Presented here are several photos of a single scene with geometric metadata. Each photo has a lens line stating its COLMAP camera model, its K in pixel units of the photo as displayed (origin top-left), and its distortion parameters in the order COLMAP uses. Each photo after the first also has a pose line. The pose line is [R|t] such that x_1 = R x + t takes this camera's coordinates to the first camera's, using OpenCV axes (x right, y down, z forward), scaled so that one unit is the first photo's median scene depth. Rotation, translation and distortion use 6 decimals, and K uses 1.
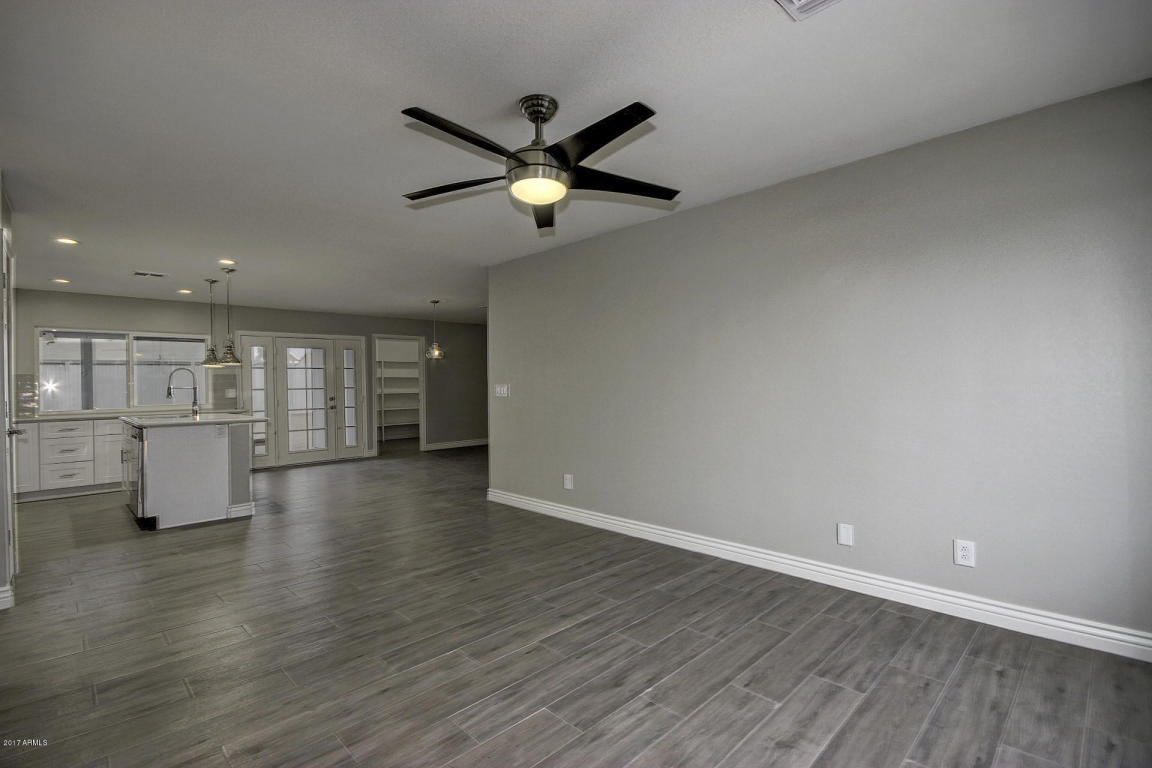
lens RADIAL K [[528.9, 0, 572.2], [0, 528.9, 376.6], [0, 0, 1]] dist [0.004241, -0.009158]
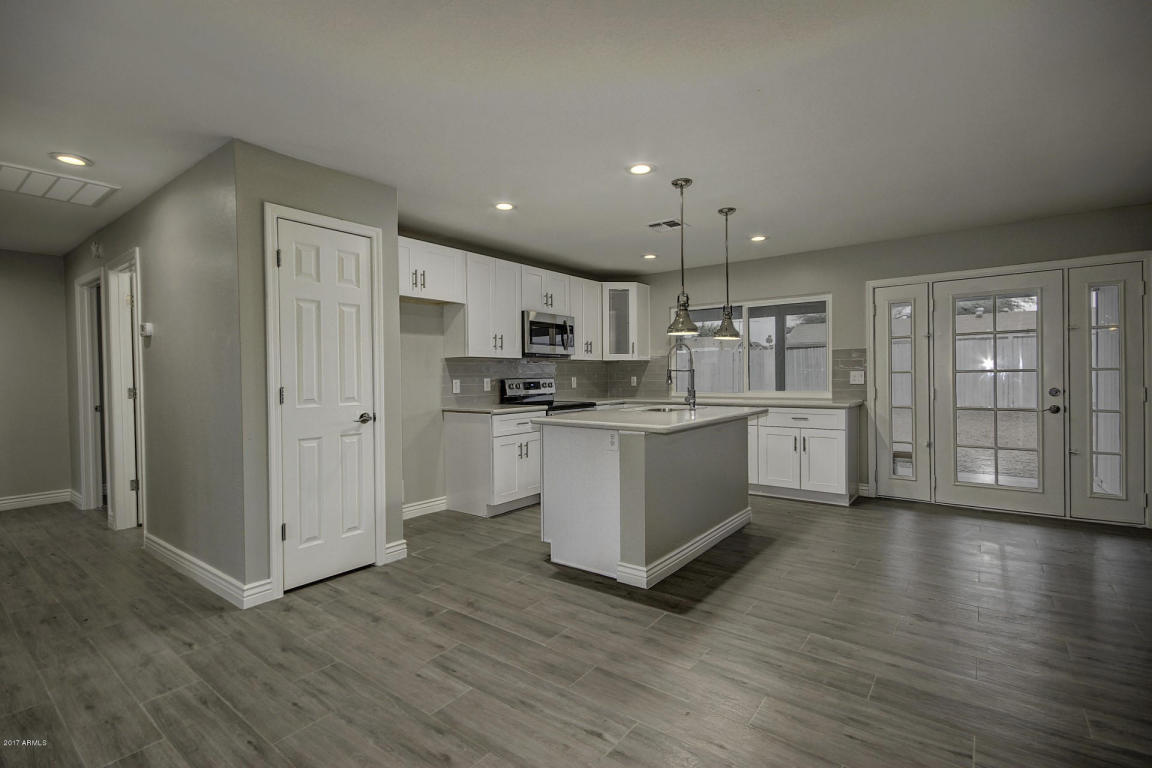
lens RADIAL K [[528.9, 0, 559.7], [0, 528.9, 378.4], [0, 0, 1]] dist [0.004241, -0.009158]
pose [[0.116855, 0.020044, -0.992947, -0.064971], [0.024148, 0.999443, 0.023017, 0.018714], [0.992855, -0.026667, 0.116306, 1.158645]]
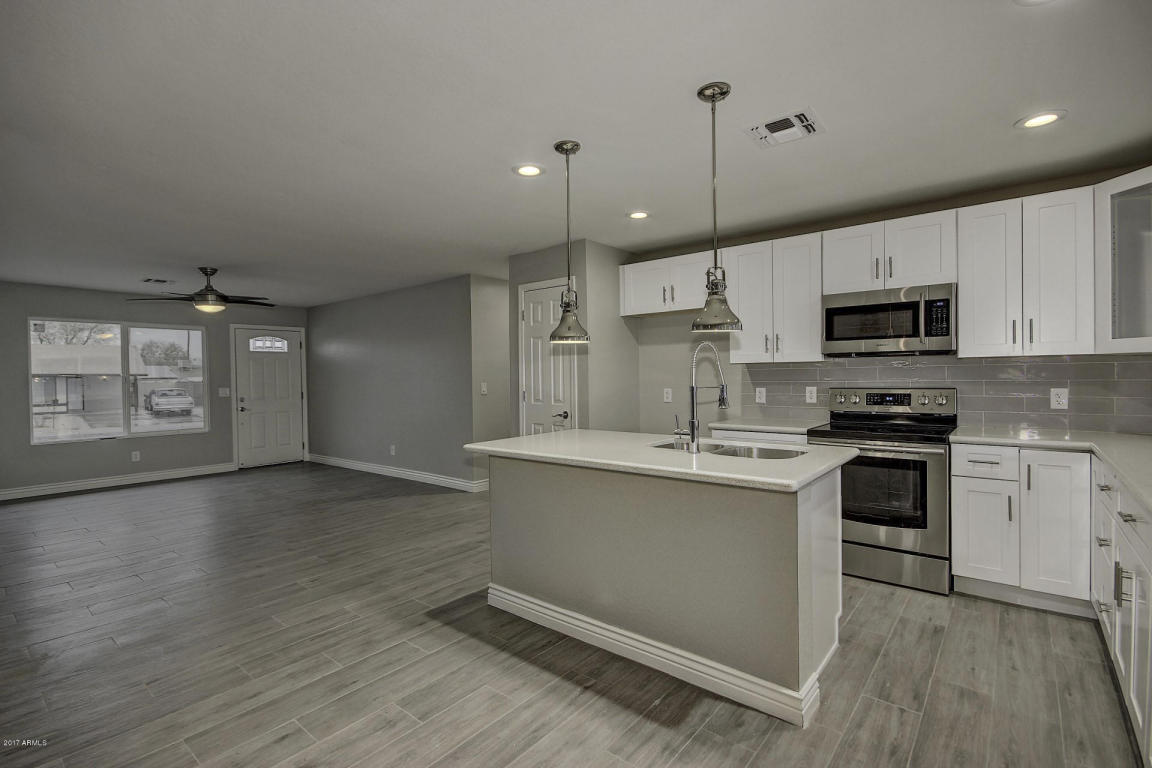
lens RADIAL K [[528.9, 0, 575.2], [0, 528.9, 383.5], [0, 0, 1]] dist [0.004241, -0.009158]
pose [[-0.994260, 0.031783, -0.102165, -0.895274], [0.031637, 0.999495, 0.003049, 0.019886], [0.102210, -0.000201, -0.994763, 2.198418]]
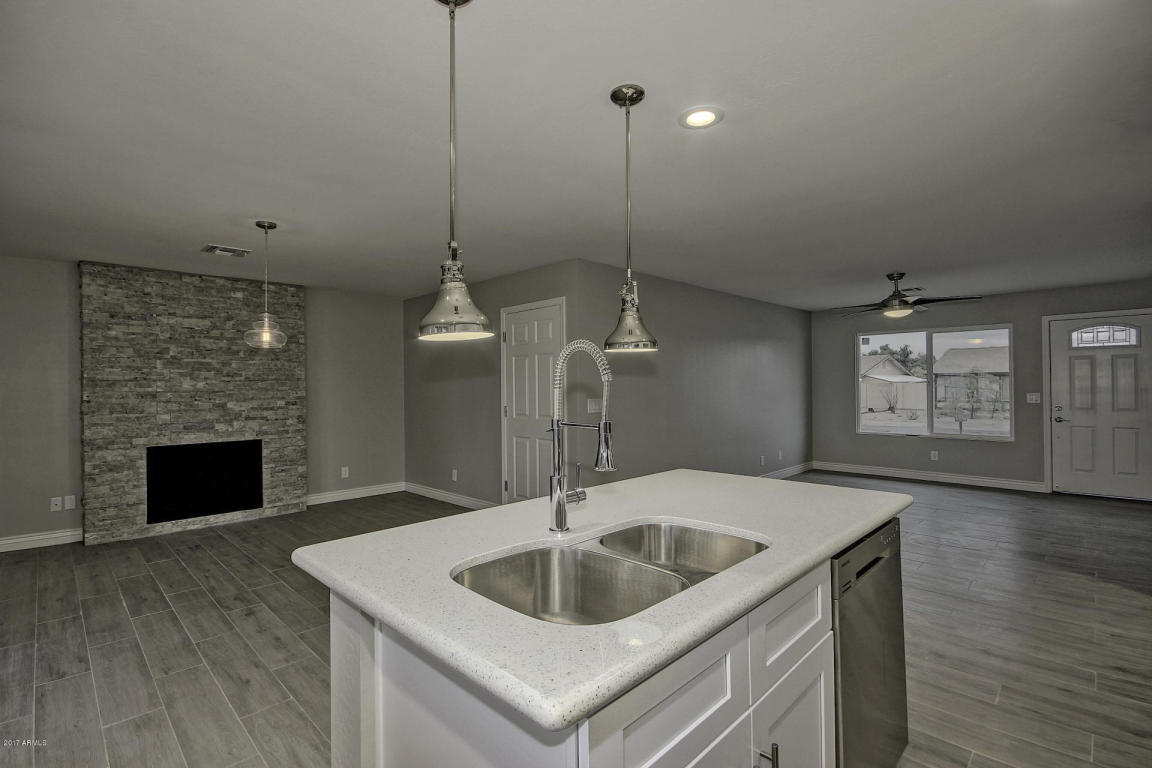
lens RADIAL K [[528.9, 0, 560.2], [0, 528.9, 382.7], [0, 0, 1]] dist [0.004241, -0.009158]
pose [[0.013980, 0.021022, 0.999681, -1.511629], [-0.005200, 0.999767, -0.020951, 0.011418], [-0.999889, -0.004905, 0.014086, 1.548910]]
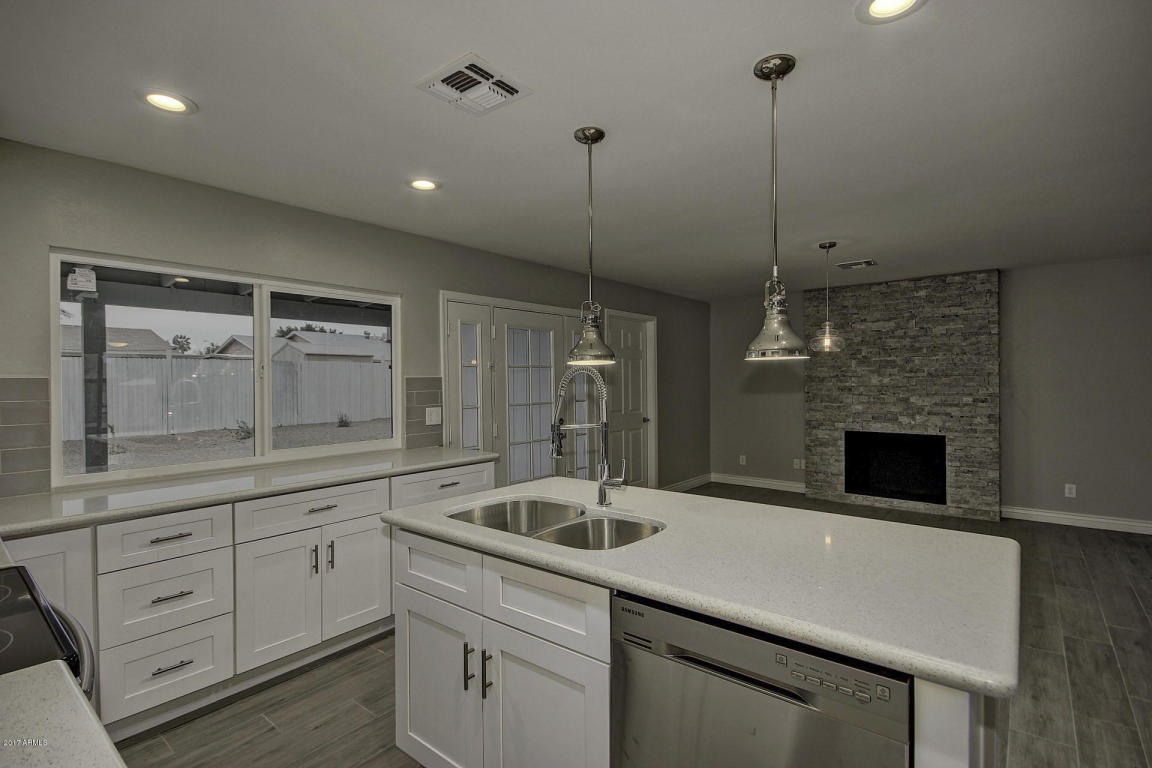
lens RADIAL K [[528.9, 0, 569.9], [0, 528.9, 383.2], [0, 0, 1]] dist [0.004241, -0.009158]
pose [[0.995838, 0.007152, 0.090859, -1.192548], [-0.008674, 0.999828, 0.016363, -0.017461], [-0.090727, -0.017083, 0.995729, 1.030469]]
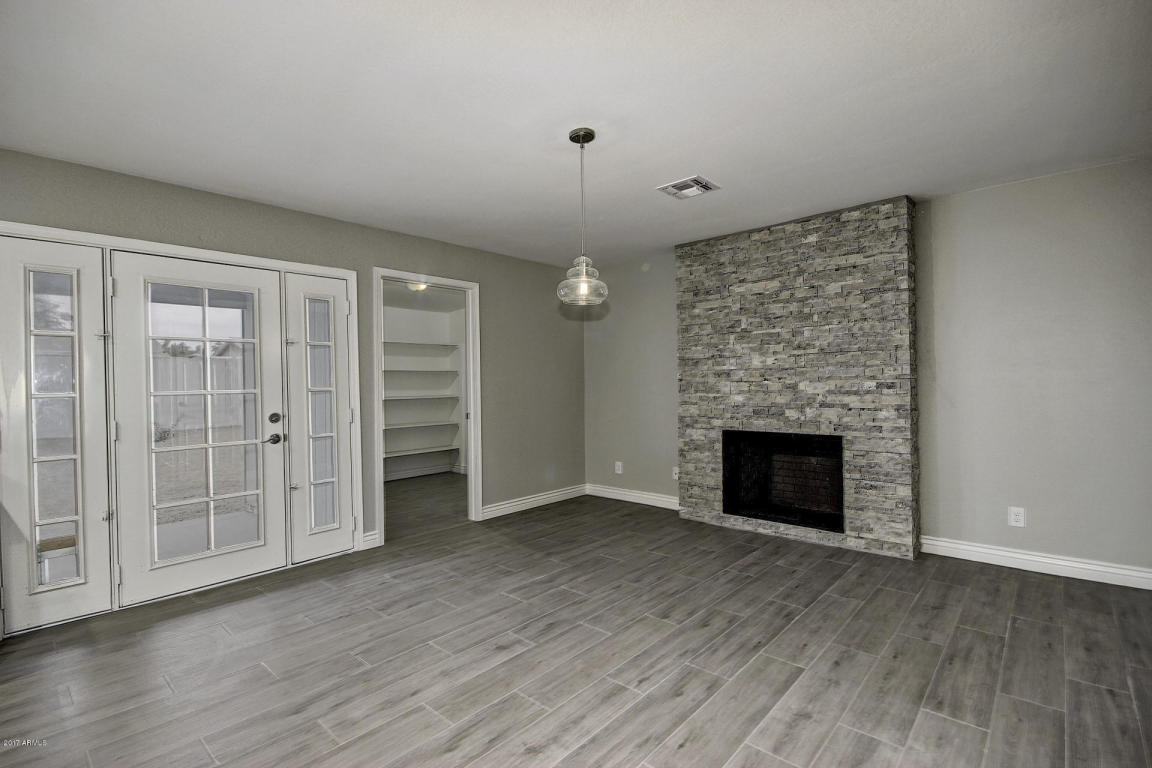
lens RADIAL K [[528.9, 0, 564.1], [0, 528.9, 380.9], [0, 0, 1]] dist [0.004241, -0.009158]
pose [[0.998612, -0.000141, 0.052678, -0.607702], [-0.000351, 0.999956, 0.009327, 0.026141], [-0.052677, -0.009332, 0.998568, 1.391503]]
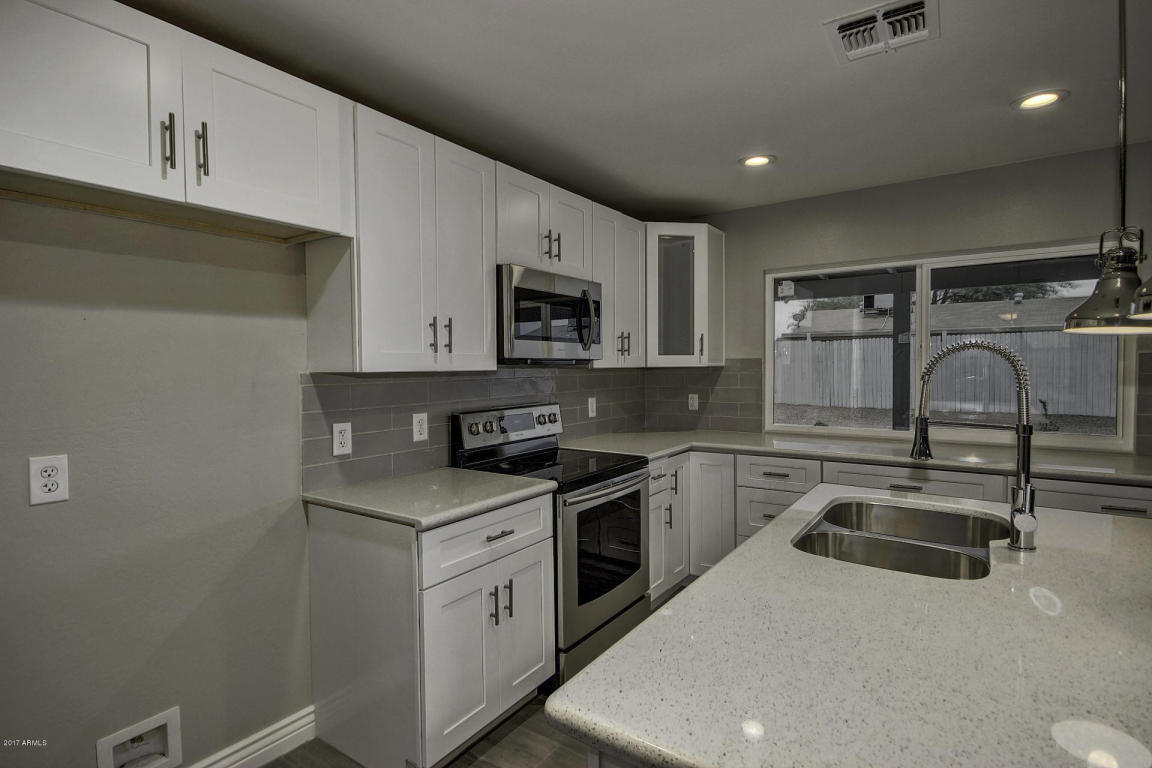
lens RADIAL K [[576.8, 0, 568.7], [0, 576.8, 378.5], [0, 0, 1]] dist [-0.005433, 0.000184]
pose [[0.174793, 0.037962, -0.983873, -0.779204], [0.021259, 0.998878, 0.042317, -0.022665], [0.984376, -0.028313, 0.173789, 1.188127]]
